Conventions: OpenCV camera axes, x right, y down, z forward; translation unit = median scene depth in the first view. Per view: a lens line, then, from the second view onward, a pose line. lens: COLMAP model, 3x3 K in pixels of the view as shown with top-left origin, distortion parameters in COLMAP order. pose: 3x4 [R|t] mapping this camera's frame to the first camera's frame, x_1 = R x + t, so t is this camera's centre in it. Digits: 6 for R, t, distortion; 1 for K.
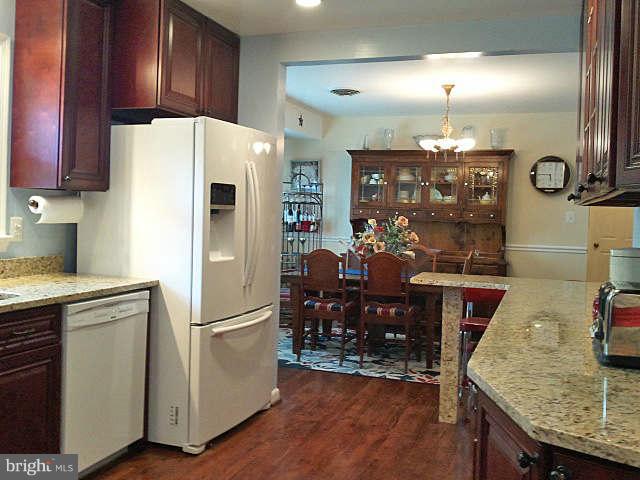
lens RADIAL K [[632.6, 0, 320.2], [0, 632.6, 225.1], [0, 0, 1]] dist [0.117717, -0.299777]
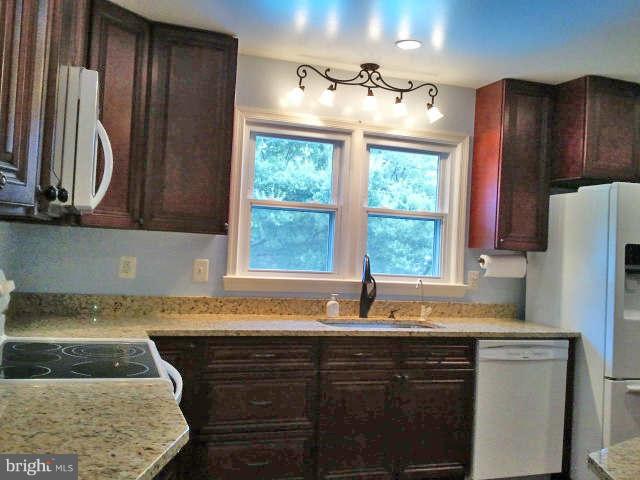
lens RADIAL K [[632.6, 0, 320.2], [0, 632.6, 225.1], [0, 0, 1]] dist [0.117717, -0.299777]
pose [[0.626979, -0.025507, -0.778618, 0.334638], [-0.046915, 0.996414, -0.070419, 0.000531], [0.777622, 0.080680, 0.623534, -0.051862]]
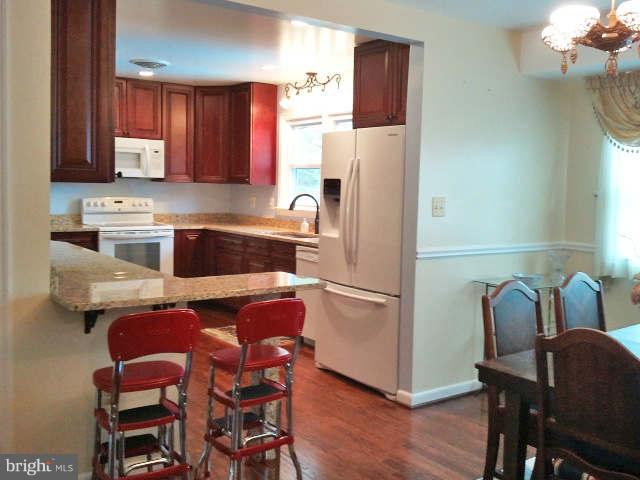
lens RADIAL K [[632.6, 0, 320.2], [0, 632.6, 225.1], [0, 0, 1]] dist [0.117717, -0.299777]
pose [[-0.566693, 0.013914, -0.823811, 0.980038], [-0.053416, 0.997134, 0.053586, -0.040064], [0.822196, 0.074372, -0.564326, 1.783556]]
